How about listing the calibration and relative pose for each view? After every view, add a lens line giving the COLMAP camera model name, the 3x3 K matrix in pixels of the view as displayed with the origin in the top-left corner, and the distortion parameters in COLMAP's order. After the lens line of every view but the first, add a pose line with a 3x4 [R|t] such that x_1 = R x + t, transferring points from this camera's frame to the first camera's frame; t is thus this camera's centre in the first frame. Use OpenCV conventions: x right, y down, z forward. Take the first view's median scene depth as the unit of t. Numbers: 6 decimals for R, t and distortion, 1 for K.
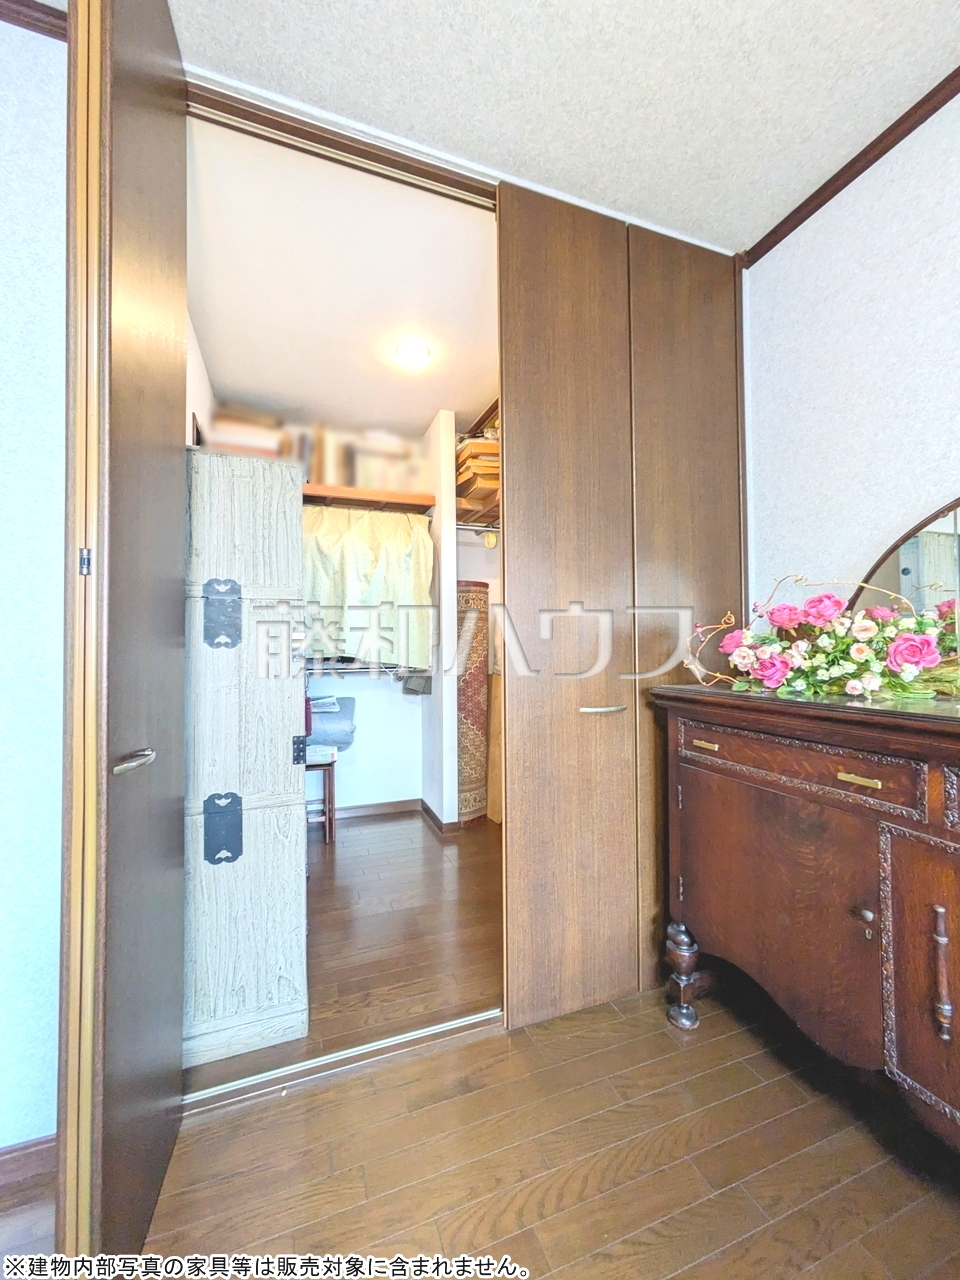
lens RADIAL K [[506.5, 0, 485.6], [0, 506.5, 641.0], [0, 0, 1]] dist [-0.002874, 0.002296]
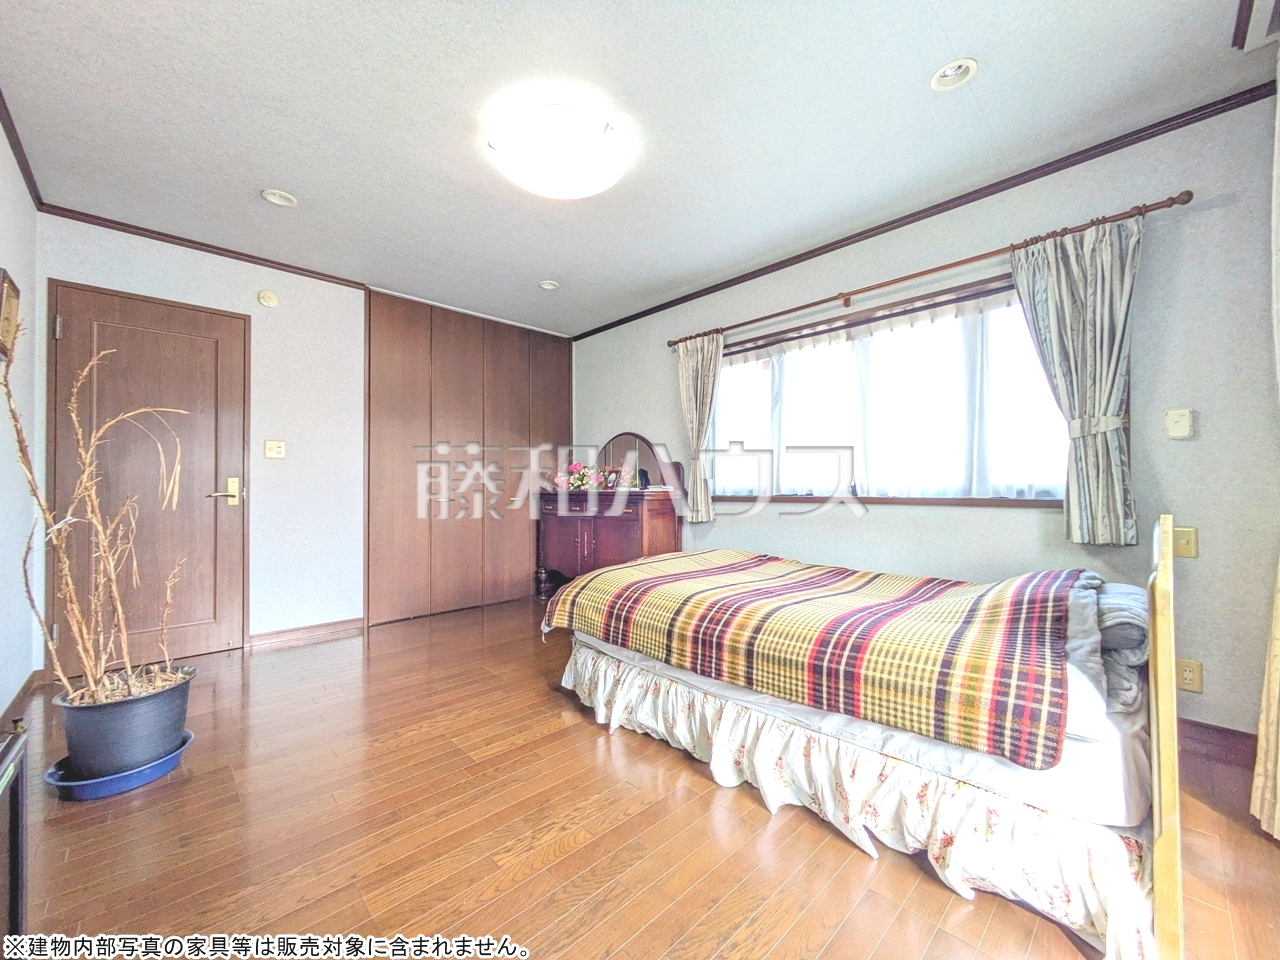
lens RADIAL K [[506.5, 0, 640.1], [0, 506.5, 482.3], [0, 0, 1]] dist [-0.002874, 0.002296]
pose [[0.910565, 0.005278, 0.413333, -0.337729], [-0.007960, 0.999957, 0.004765, 0.020882], [-0.413290, -0.007629, 0.910568, -1.972340]]
